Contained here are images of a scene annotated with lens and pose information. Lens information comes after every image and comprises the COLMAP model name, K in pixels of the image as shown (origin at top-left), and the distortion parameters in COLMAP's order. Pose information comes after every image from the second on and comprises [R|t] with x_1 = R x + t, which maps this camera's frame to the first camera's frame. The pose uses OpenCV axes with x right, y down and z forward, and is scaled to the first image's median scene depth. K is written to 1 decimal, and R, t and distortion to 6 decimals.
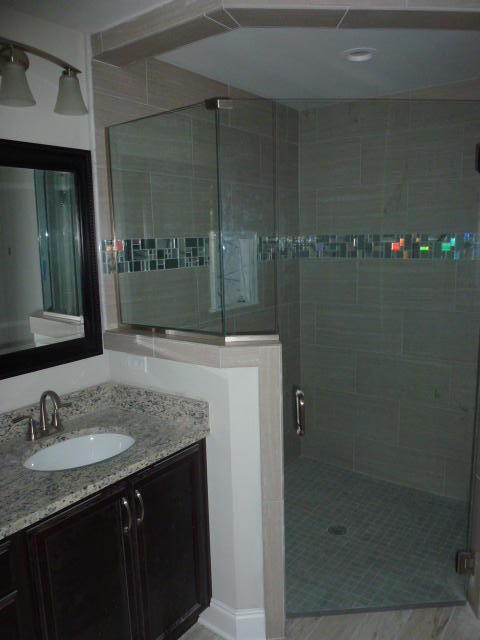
lens RADIAL K [[498.0, 0, 242.7], [0, 498.0, 319.9], [0, 0, 1]] dist [-0.047045, 0.007351]
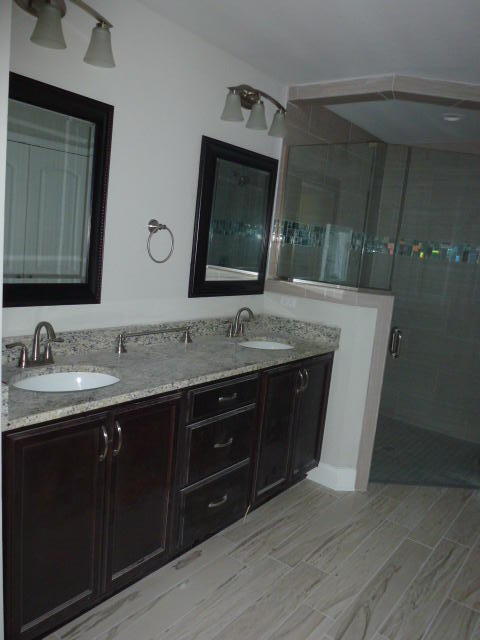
lens RADIAL K [[498.0, 0, 237.5], [0, 498.0, 318.6], [0, 0, 1]] dist [-0.047045, 0.007351]
pose [[0.992470, 0.122279, -0.007141, -0.357941], [-0.122337, 0.992454, -0.008262, 0.173218], [0.006077, 0.009074, 0.999940, -0.535494]]
